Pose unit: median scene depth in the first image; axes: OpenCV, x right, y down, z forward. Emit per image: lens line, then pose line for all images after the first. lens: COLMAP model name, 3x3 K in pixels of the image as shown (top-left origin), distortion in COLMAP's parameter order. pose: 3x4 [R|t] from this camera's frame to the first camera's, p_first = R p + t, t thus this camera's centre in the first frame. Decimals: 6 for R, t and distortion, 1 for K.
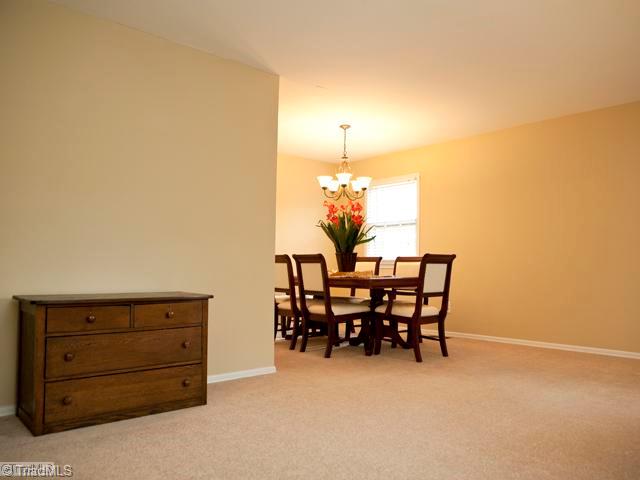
lens RADIAL K [[499.8, 0, 318.7], [0, 499.8, 241.2], [0, 0, 1]] dist [-0.067714, 0.035012]
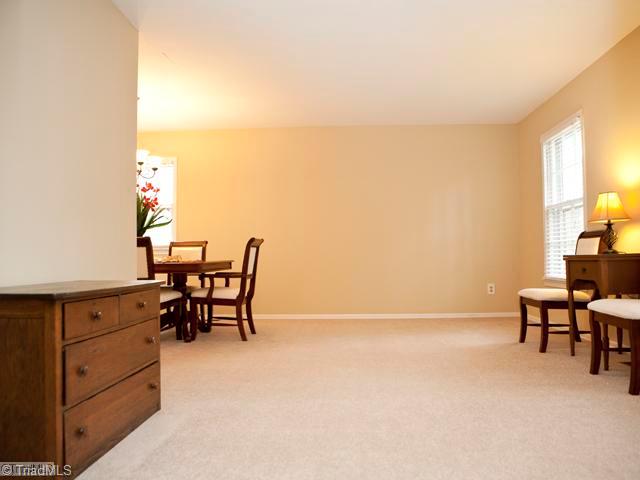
lens RADIAL K [[499.8, 0, 320.8], [0, 499.8, 238.2], [0, 0, 1]] dist [-0.067714, 0.035012]
pose [[0.736476, 0.005821, 0.676439, -0.362305], [-0.015188, 0.999853, 0.007932, 0.015517], [-0.676293, -0.016116, 0.736456, 0.118007]]
